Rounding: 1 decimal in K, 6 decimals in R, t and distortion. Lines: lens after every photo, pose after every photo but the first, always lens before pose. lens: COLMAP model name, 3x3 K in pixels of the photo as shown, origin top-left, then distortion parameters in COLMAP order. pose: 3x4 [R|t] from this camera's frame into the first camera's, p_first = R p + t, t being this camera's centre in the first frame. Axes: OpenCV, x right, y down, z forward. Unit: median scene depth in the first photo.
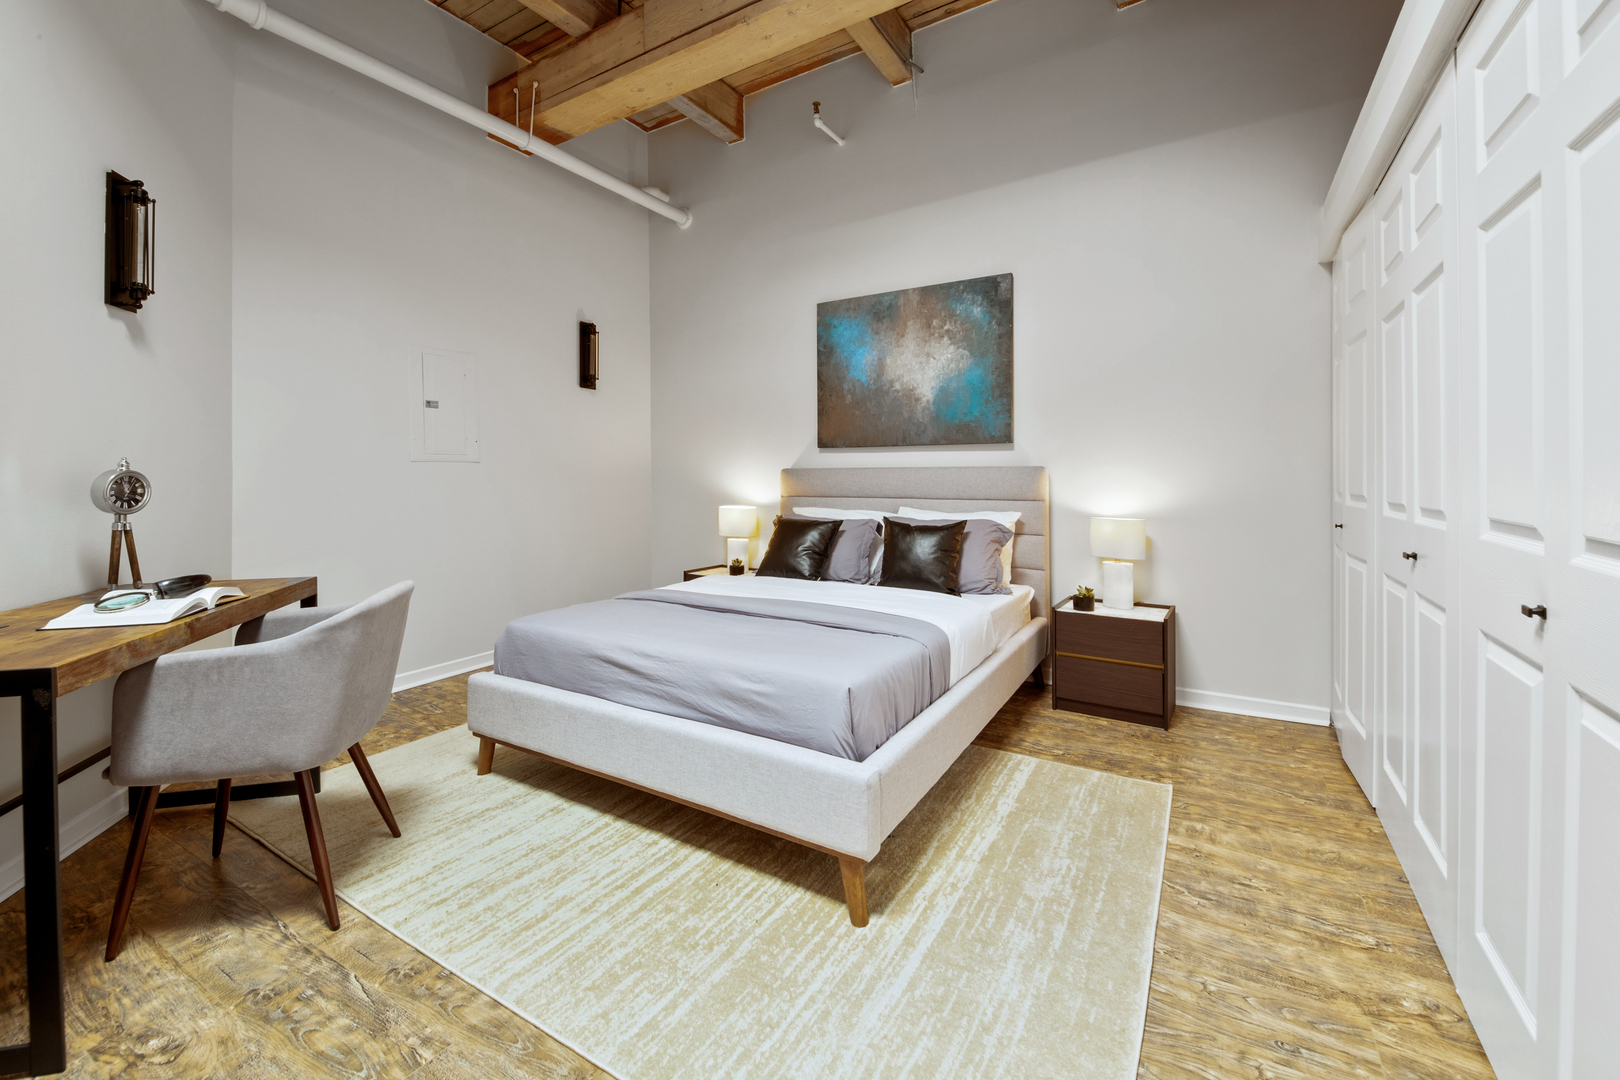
lens RADIAL K [[679.6, 0, 808.3], [0, 679.6, 452.6], [0, 0, 1]] dist [0.034088, -0.020842]
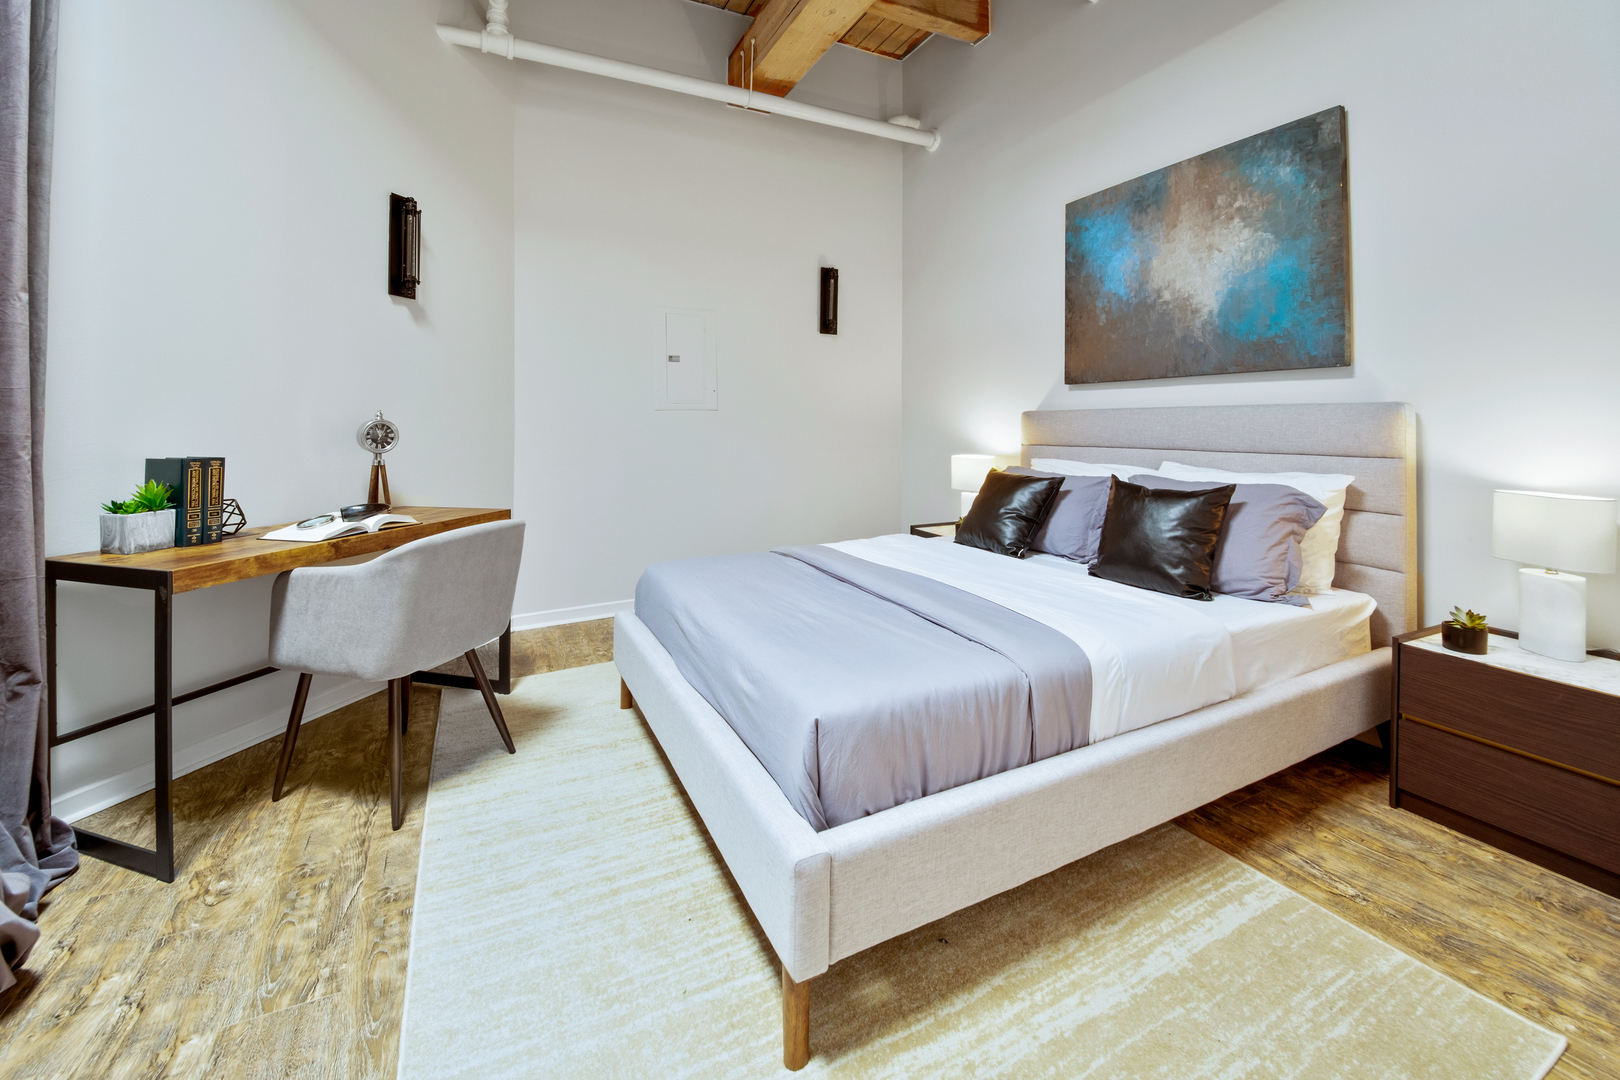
lens RADIAL K [[664.7, 0, 808.1], [0, 664.7, 405.3], [0, 0, 1]] dist [0.018553, -0.016156]
pose [[0.841071, -0.019481, -0.540574, 0.250251], [0.025454, 0.999670, 0.003579, 0.009406], [0.540325, -0.016770, 0.841289, 0.242616]]
